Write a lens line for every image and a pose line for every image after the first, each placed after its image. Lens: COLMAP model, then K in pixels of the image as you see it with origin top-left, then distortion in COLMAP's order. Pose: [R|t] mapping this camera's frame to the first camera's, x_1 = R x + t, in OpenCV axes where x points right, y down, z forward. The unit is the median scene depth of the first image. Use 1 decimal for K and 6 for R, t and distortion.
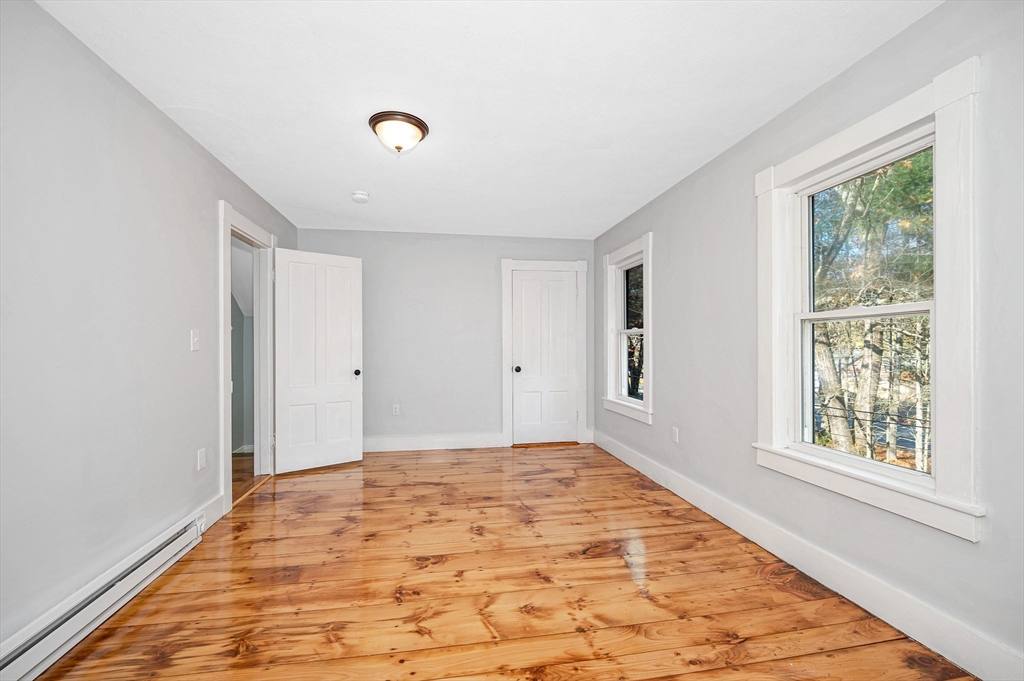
lens RADIAL K [[428.7, 0, 512.0], [0, 428.7, 340.5], [0, 0, 1]] dist [0.000582, 0.000132]
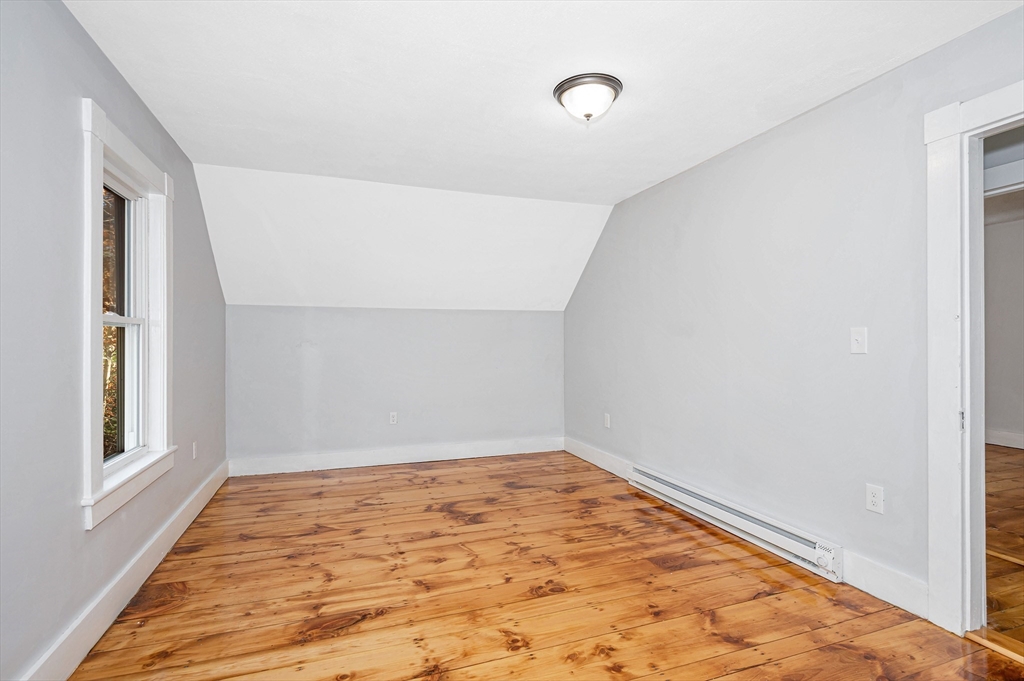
lens RADIAL K [[491.7, 0, 512.0], [0, 491.7, 340.5], [0, 0, 1]] dist [0.000000, 0.000048]
pose [[-0.986568, 0.005003, -0.163274, 0.052431], [0.008026, 0.999808, -0.017863, 0.012822], [0.163154, -0.018934, -0.986419, 2.192095]]
